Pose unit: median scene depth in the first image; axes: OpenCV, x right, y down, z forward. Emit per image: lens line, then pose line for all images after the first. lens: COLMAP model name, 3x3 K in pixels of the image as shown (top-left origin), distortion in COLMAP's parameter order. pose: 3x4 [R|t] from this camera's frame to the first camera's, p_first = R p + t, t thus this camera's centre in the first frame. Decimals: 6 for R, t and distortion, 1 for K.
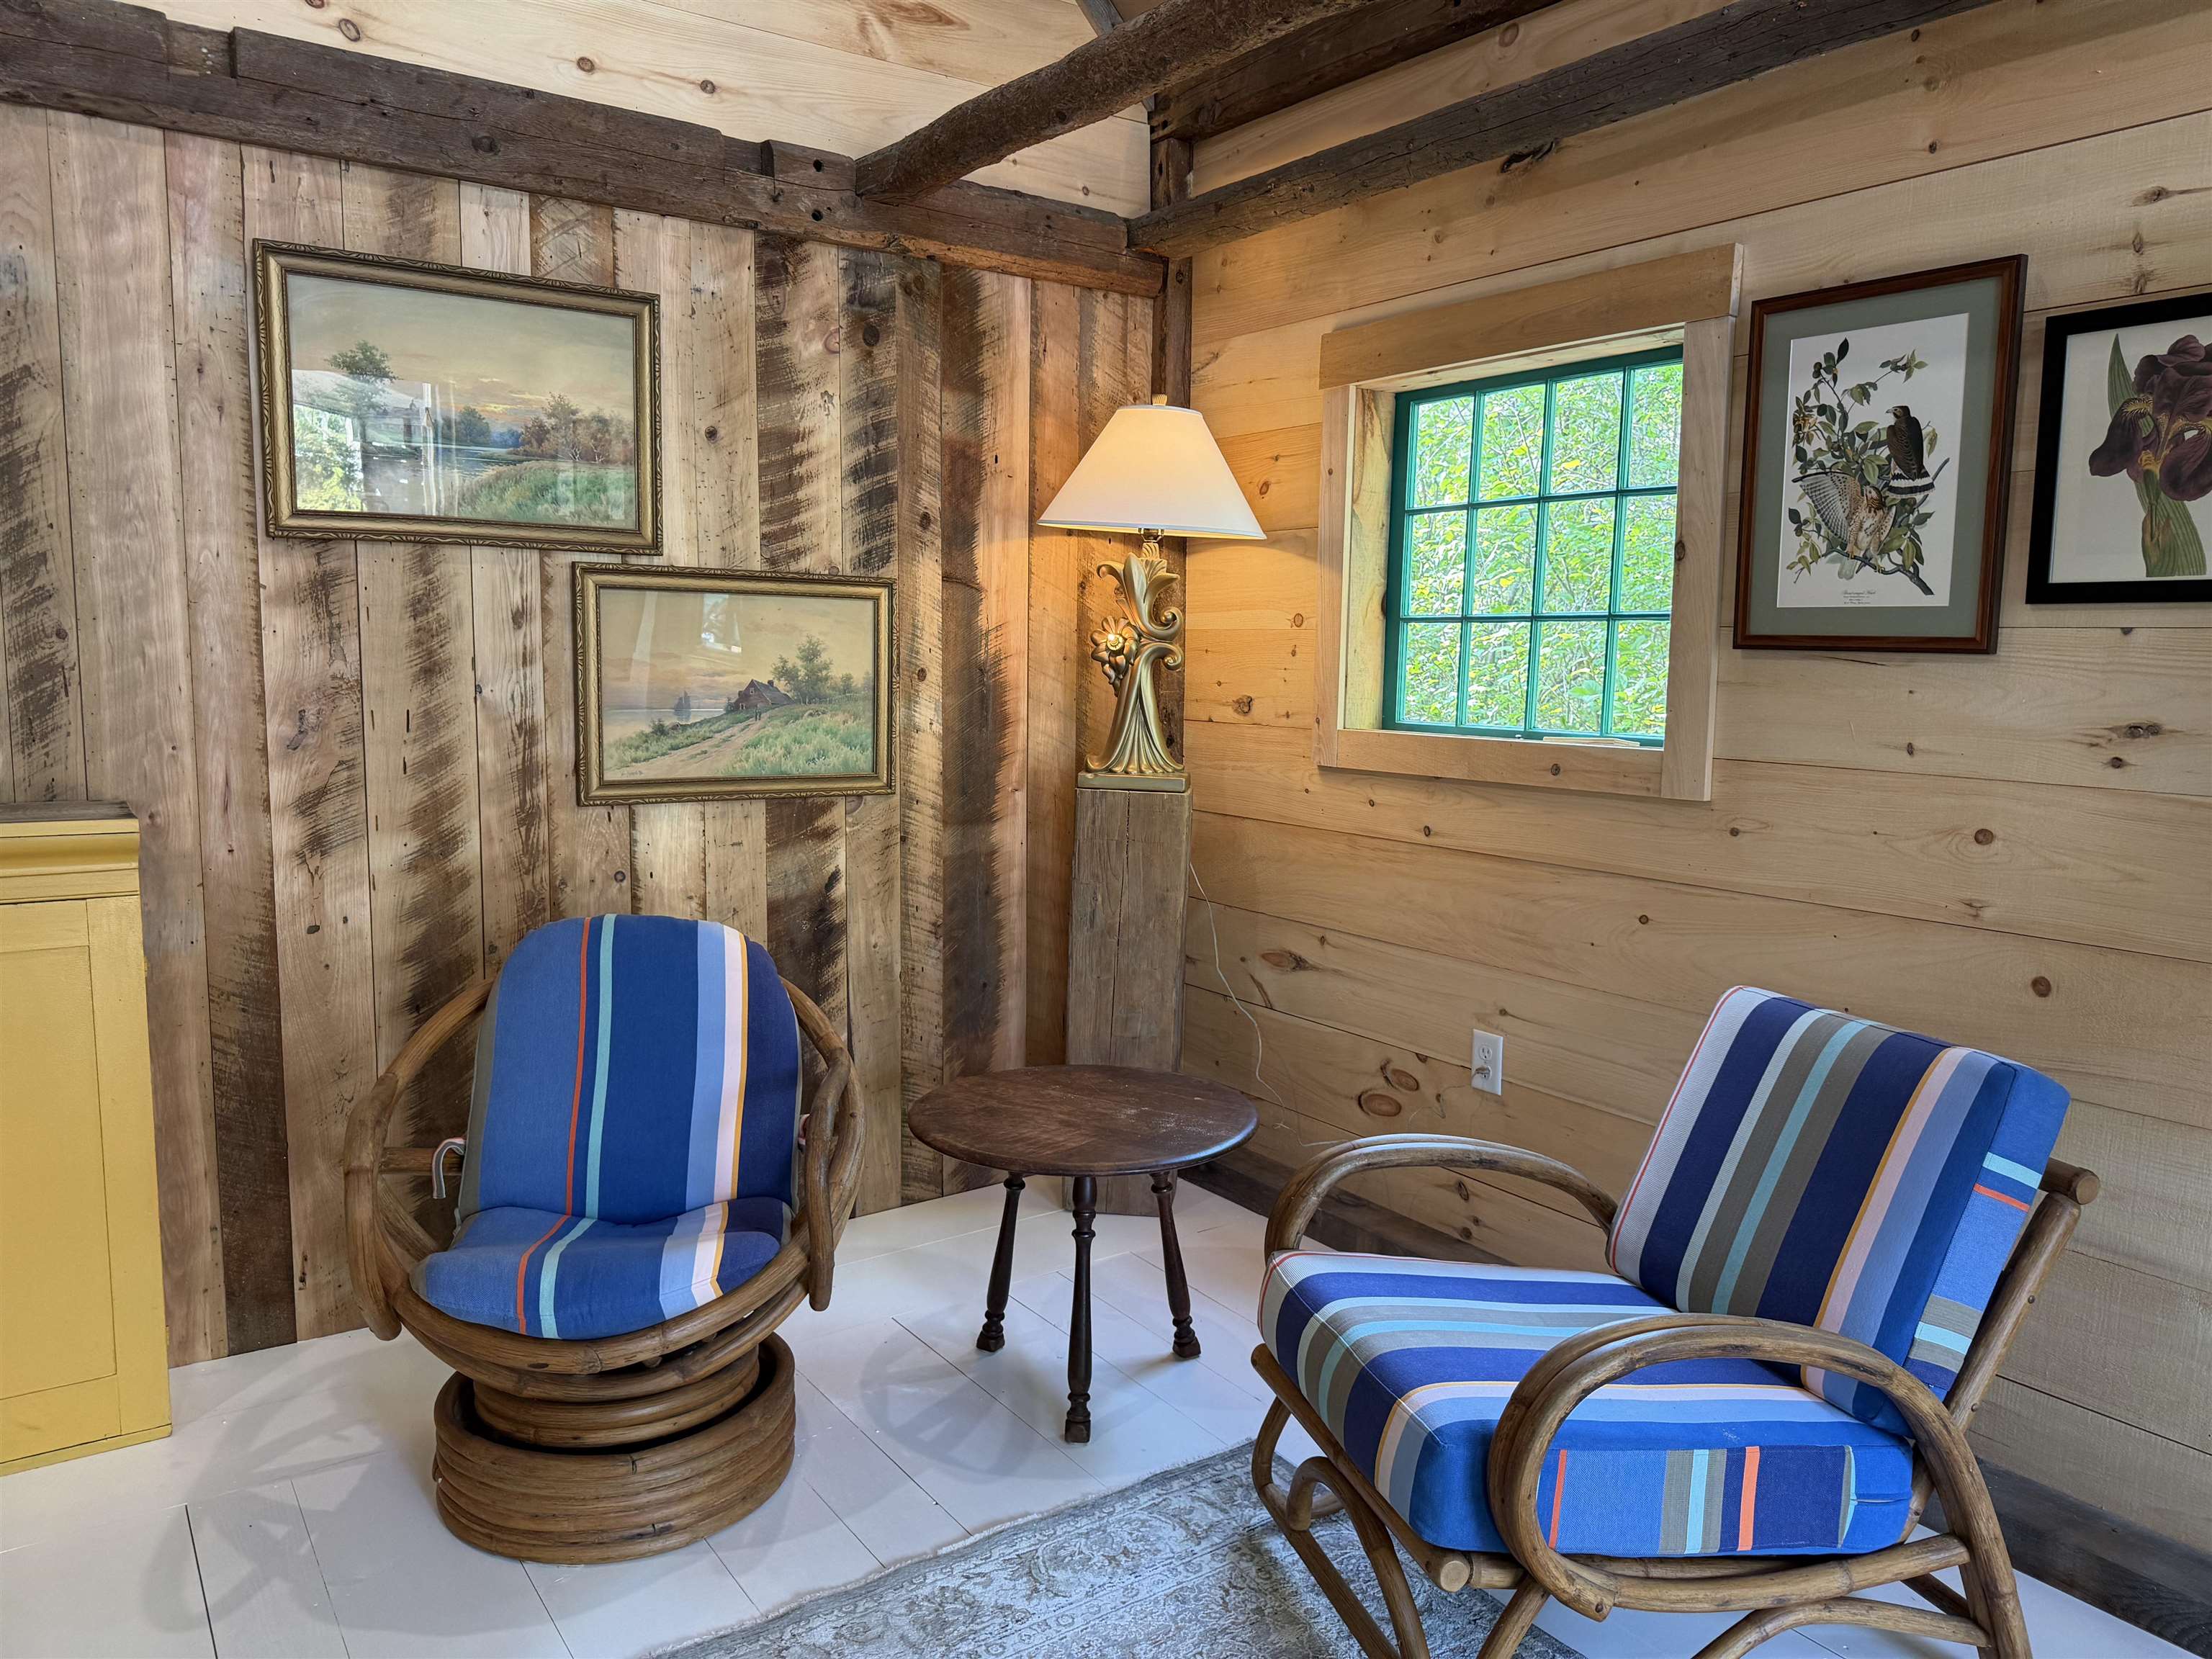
lens RADIAL K [[1572.8, 0, 1109.6], [0, 1572.8, 837.1], [0, 0, 1]] dist [0.077990, -0.101075]
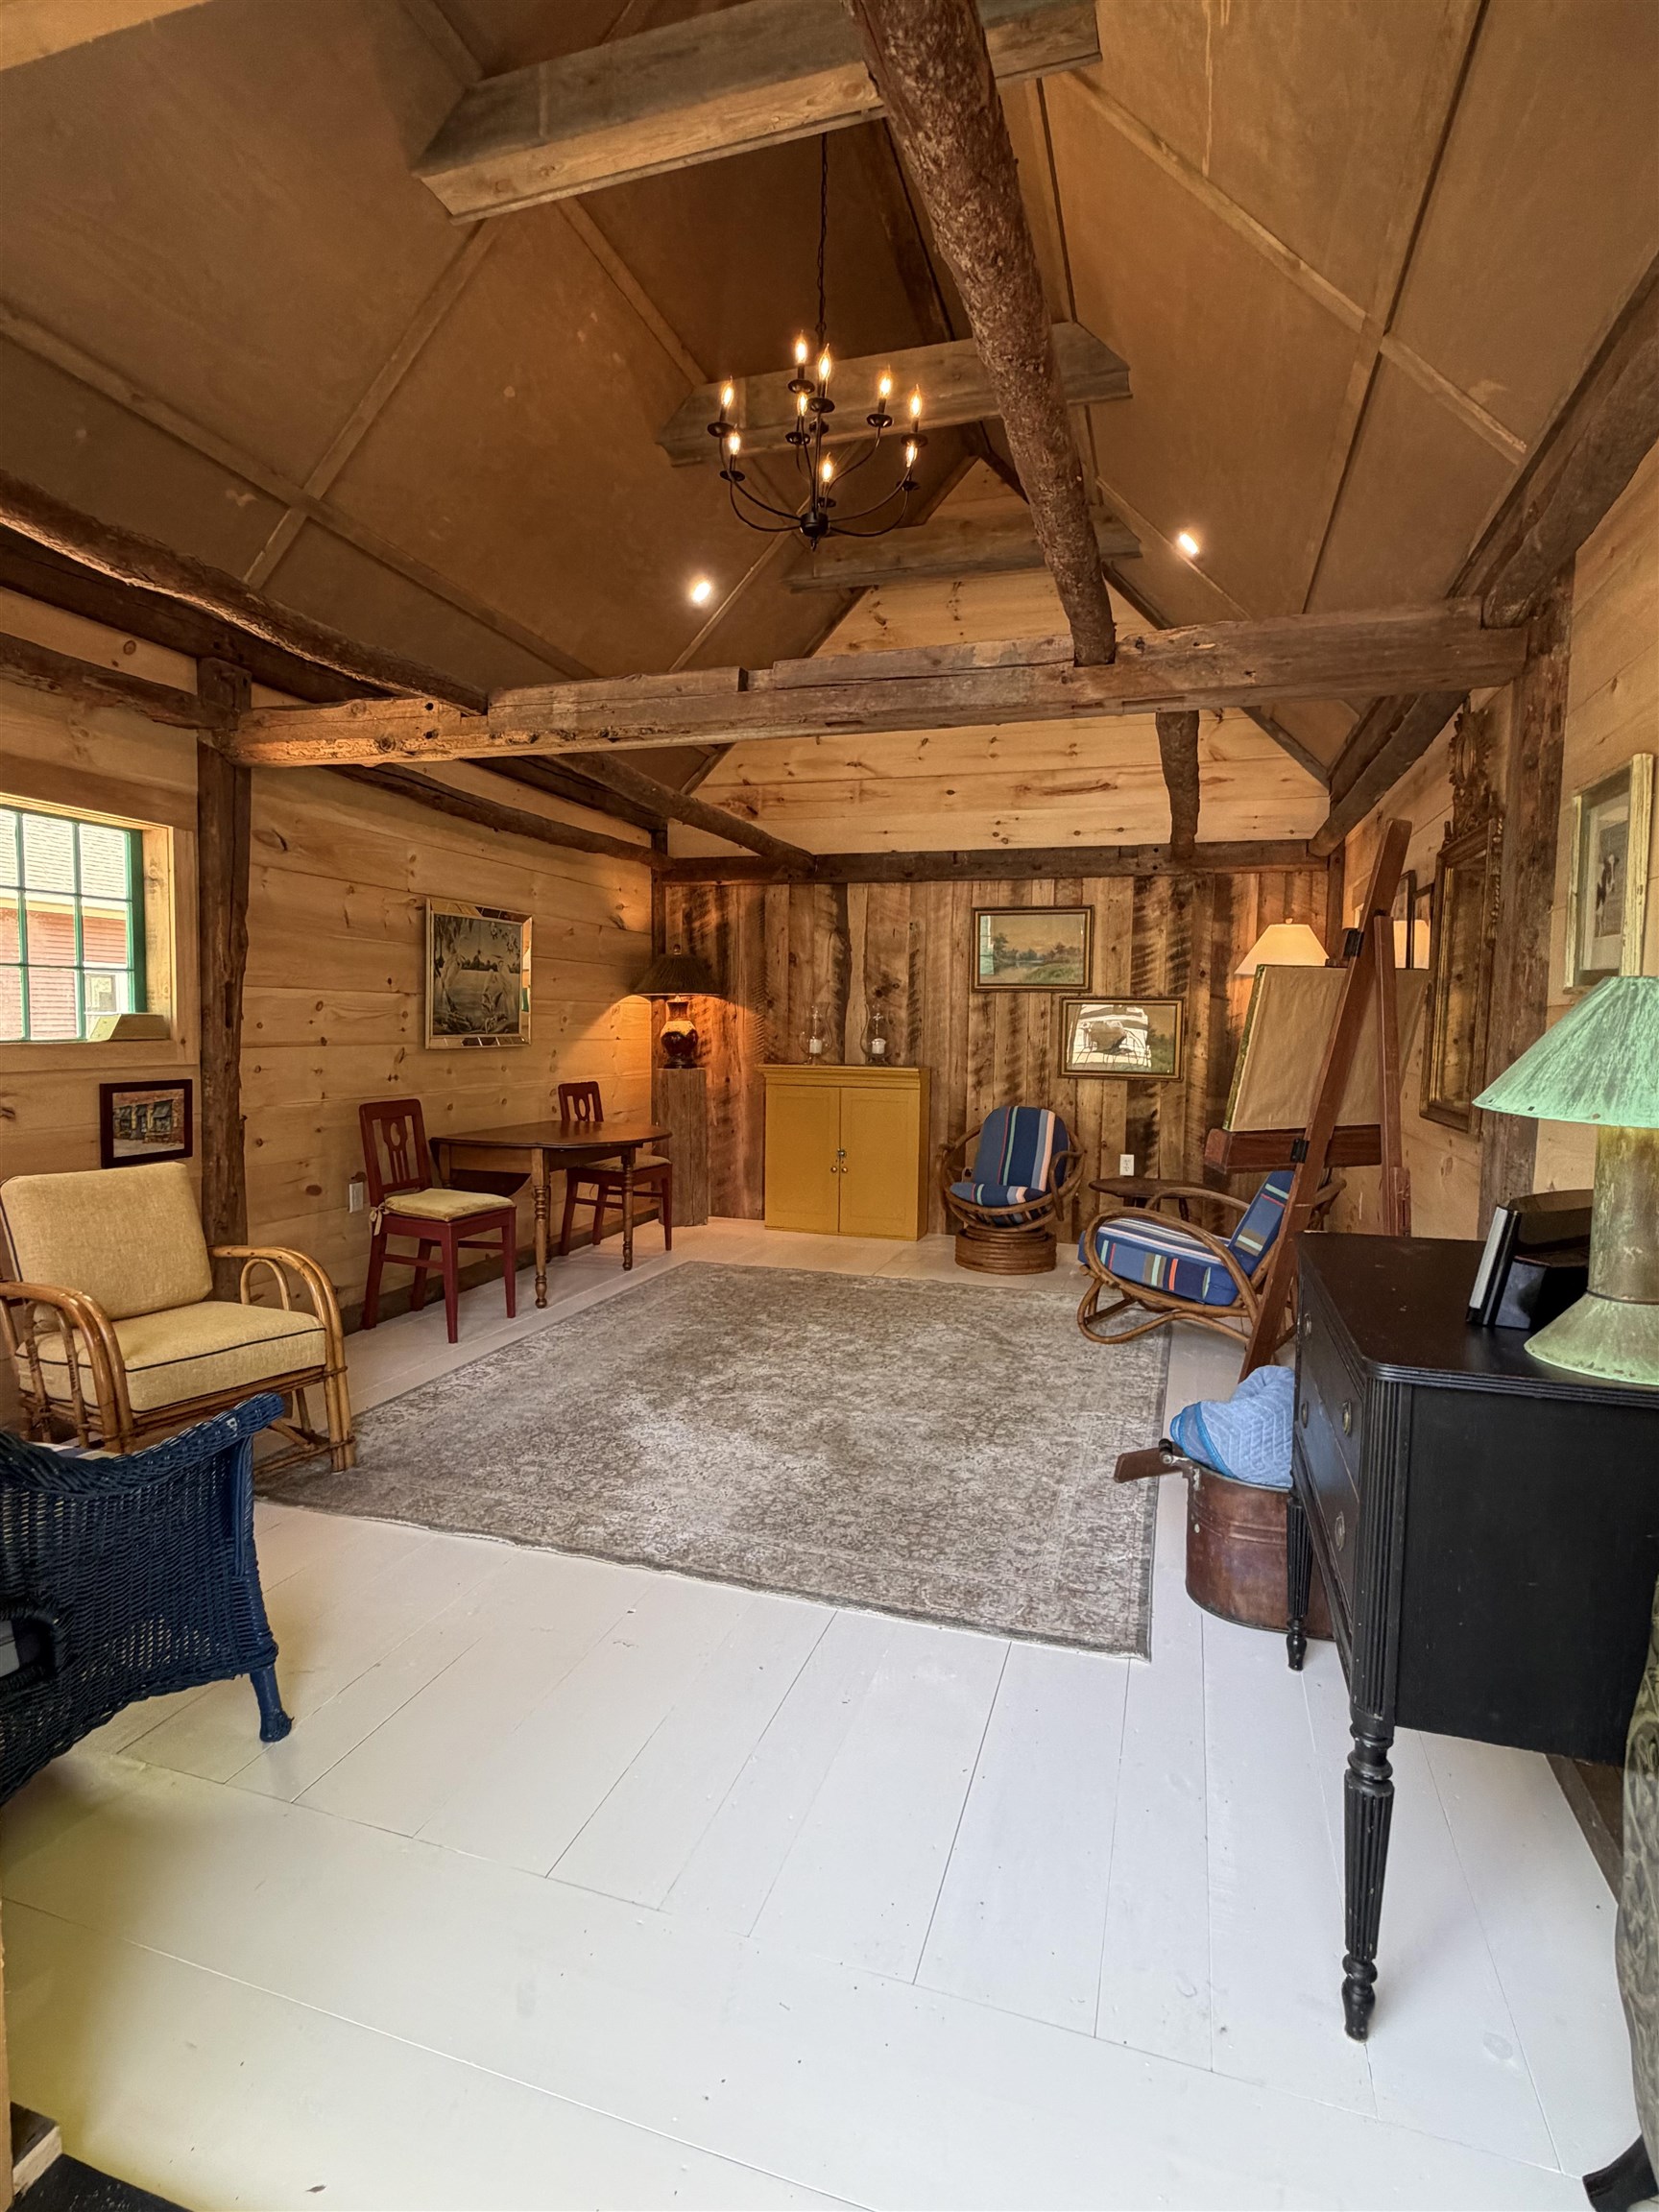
lens RADIAL K [[1109.4, 0, 820.3], [0, 1109.4, 1101.4], [0, 0, 1]] dist [-0.006453, -0.000364]
pose [[0.601867, 0.050976, -0.796968, 1.083551], [-0.101406, 0.994761, -0.012954, 0.099234], [0.792132, 0.088613, 0.603883, -0.613349]]
